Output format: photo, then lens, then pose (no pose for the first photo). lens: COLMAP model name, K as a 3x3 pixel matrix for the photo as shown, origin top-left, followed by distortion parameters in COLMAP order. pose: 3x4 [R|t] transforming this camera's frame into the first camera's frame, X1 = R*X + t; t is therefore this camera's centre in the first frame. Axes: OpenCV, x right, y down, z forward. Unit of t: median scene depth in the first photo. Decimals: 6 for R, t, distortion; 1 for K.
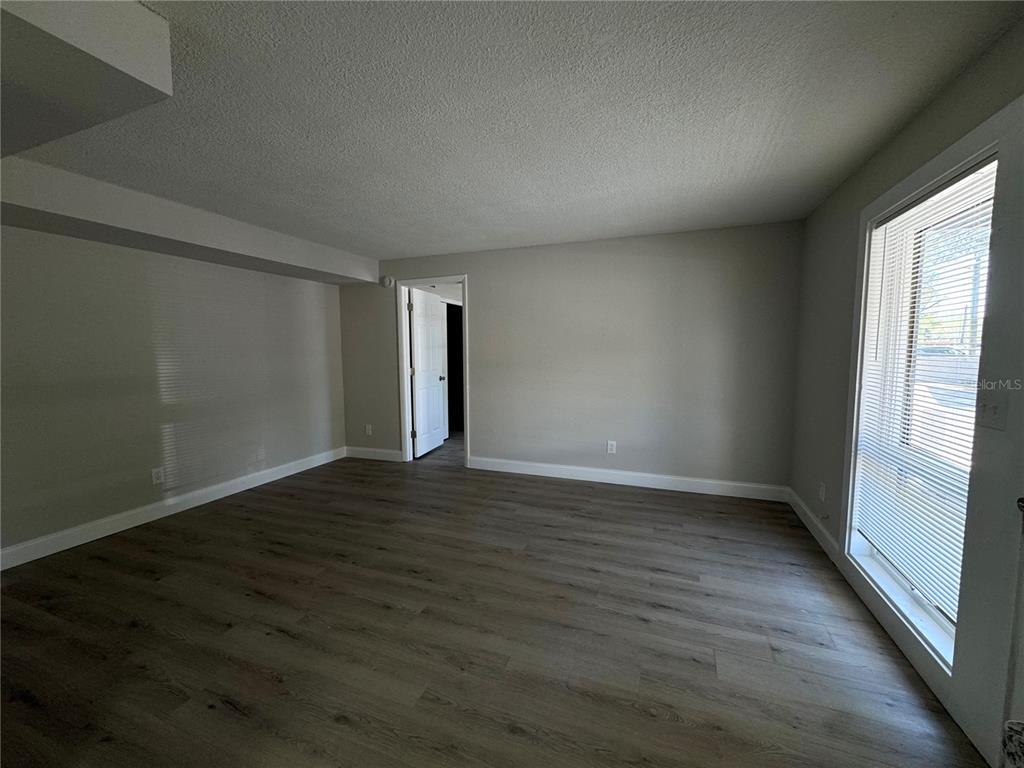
lens RADIAL K [[409.4, 0, 514.5], [0, 409.4, 385.9], [0, 0, 1]] dist [-0.003562, 0.000734]
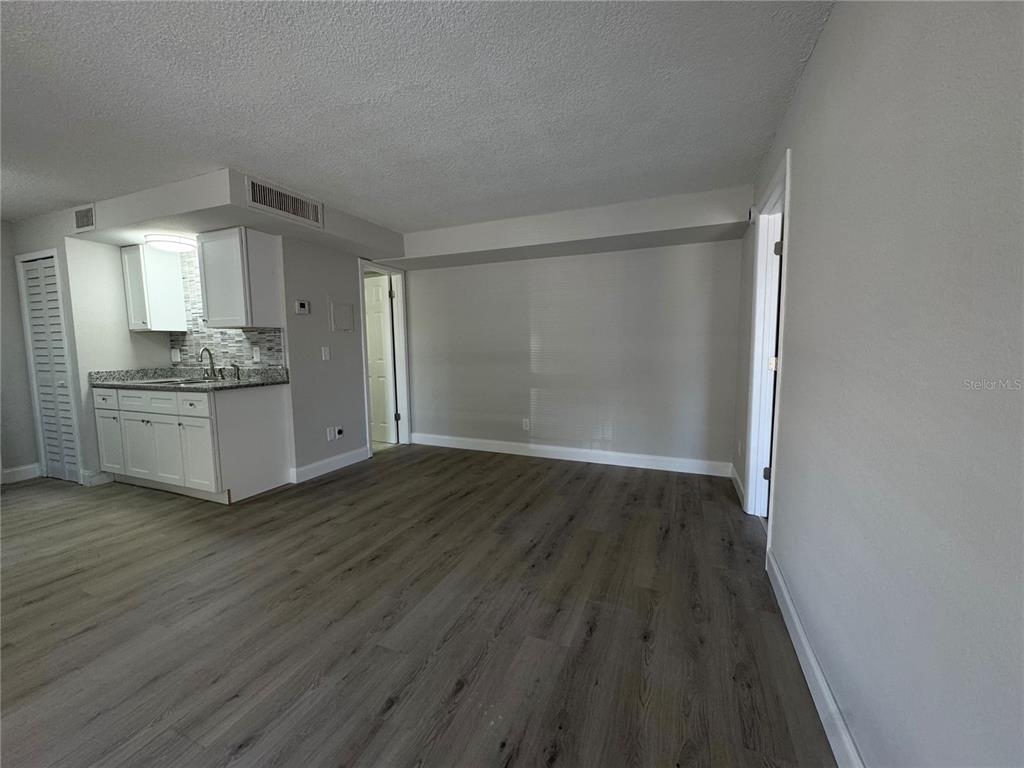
lens RADIAL K [[409.4, 0, 516.2], [0, 409.4, 383.5], [0, 0, 1]] dist [-0.003562, 0.000734]
pose [[-0.034112, 0.097517, -0.994649, 0.498407], [-0.083012, 0.991513, 0.100057, -0.053452], [0.995965, 0.085981, -0.025728, 1.018608]]
